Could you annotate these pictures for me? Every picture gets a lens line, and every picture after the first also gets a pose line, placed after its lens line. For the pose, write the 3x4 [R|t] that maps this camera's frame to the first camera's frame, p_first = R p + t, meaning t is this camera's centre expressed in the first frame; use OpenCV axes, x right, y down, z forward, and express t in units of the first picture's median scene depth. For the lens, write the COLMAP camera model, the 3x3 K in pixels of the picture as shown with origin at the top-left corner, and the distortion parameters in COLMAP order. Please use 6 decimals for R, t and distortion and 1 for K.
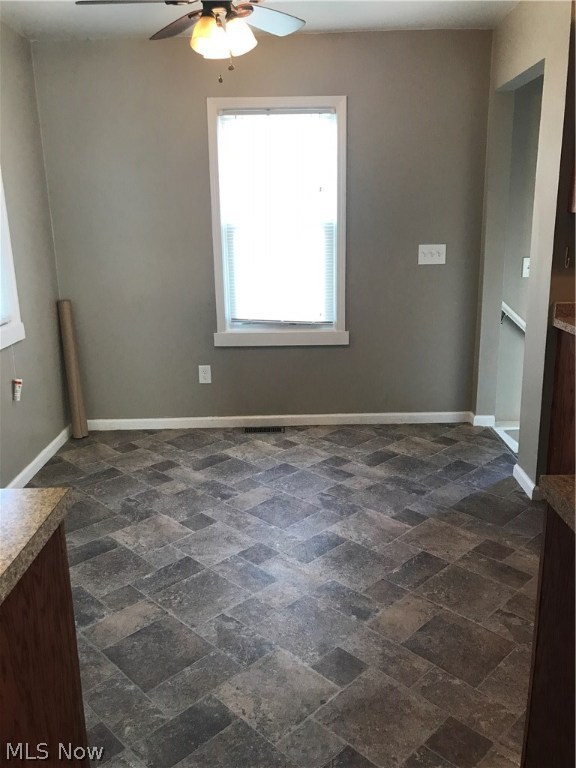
lens RADIAL K [[631.8, 0, 290.8], [0, 631.8, 385.9], [0, 0, 1]] dist [0.031095, -0.047432]
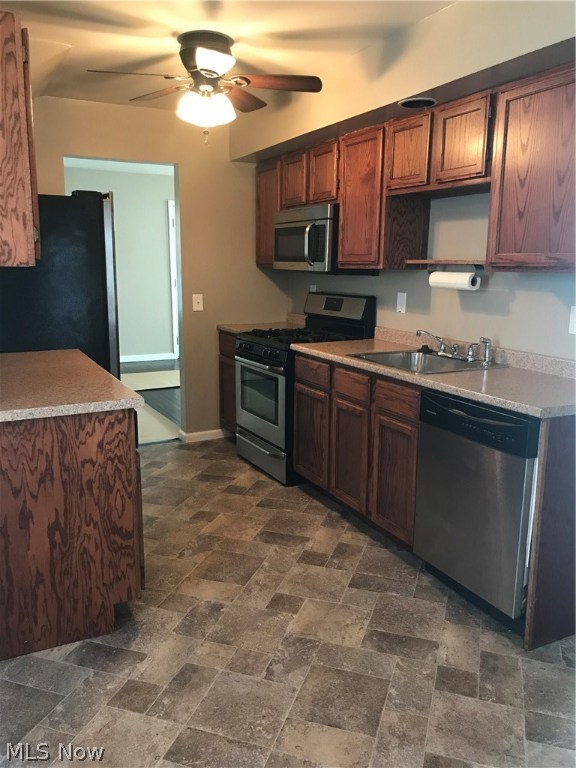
lens RADIAL K [[631.8, 0, 290.6], [0, 631.8, 383.0], [0, 0, 1]] dist [0.031095, -0.047432]
pose [[-0.457259, -0.156538, 0.875448, -0.394782], [0.231696, 0.929424, 0.287207, -0.281796], [-0.858622, 0.334166, -0.388719, 1.052401]]
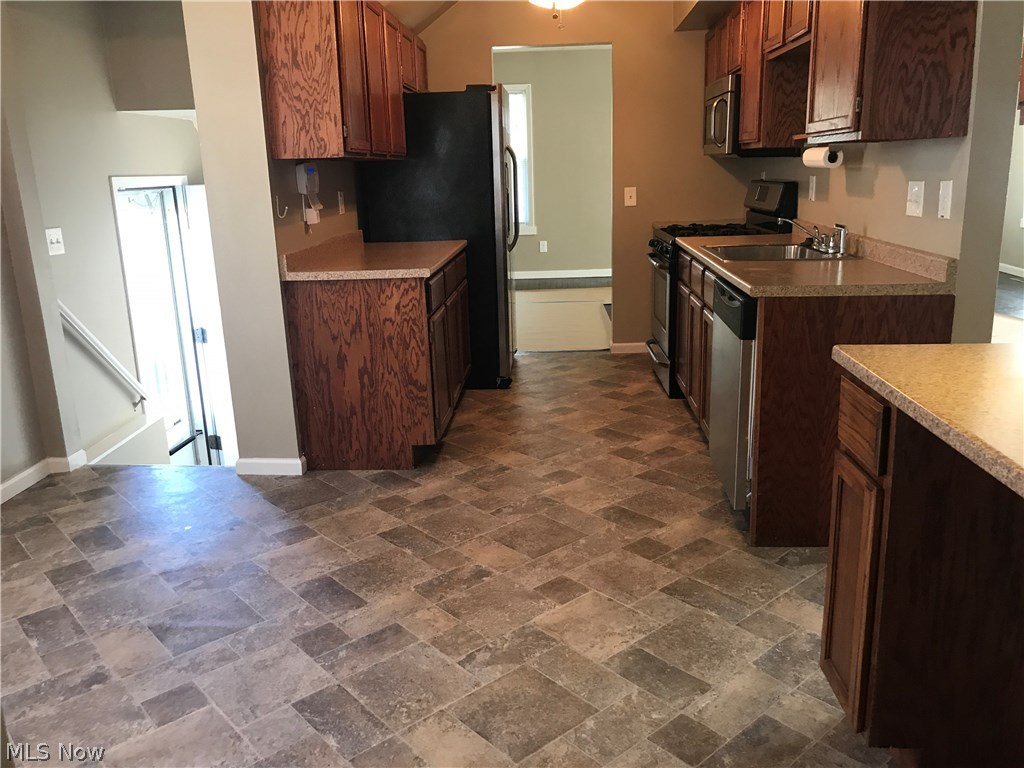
lens RADIAL K [[842.4, 0, 511.0], [0, 842.4, 381.4], [0, 0, 1]] dist [0.031095, -0.047432]
pose [[0.058054, -0.234947, 0.970273, -0.901485], [0.291255, 0.933616, 0.208644, -0.132869], [-0.954882, 0.270484, 0.122630, 0.645796]]
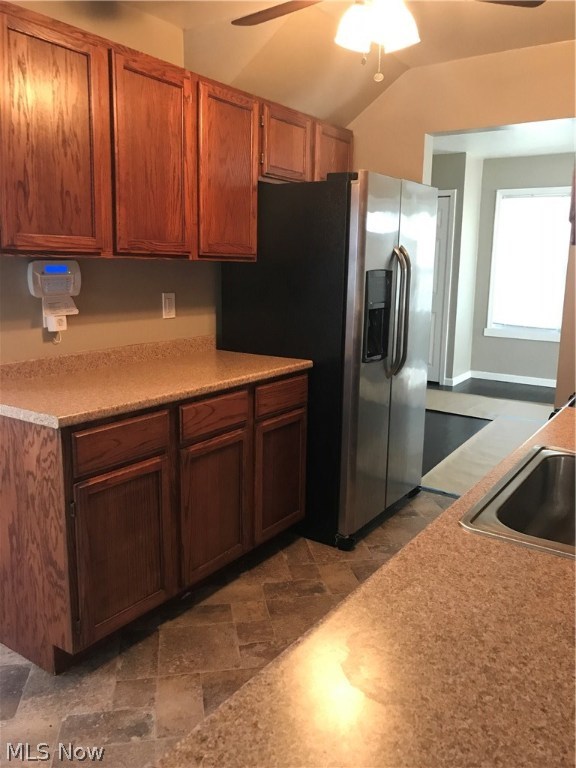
lens RADIAL K [[631.8, 0, 279.8], [0, 631.8, 368.5], [0, 0, 1]] dist [0.031095, -0.047432]
pose [[0.576011, -0.117702, 0.808924, 0.040175], [0.193939, 0.981003, 0.004642, -0.065545], [-0.794103, 0.154208, 0.587895, 0.258177]]
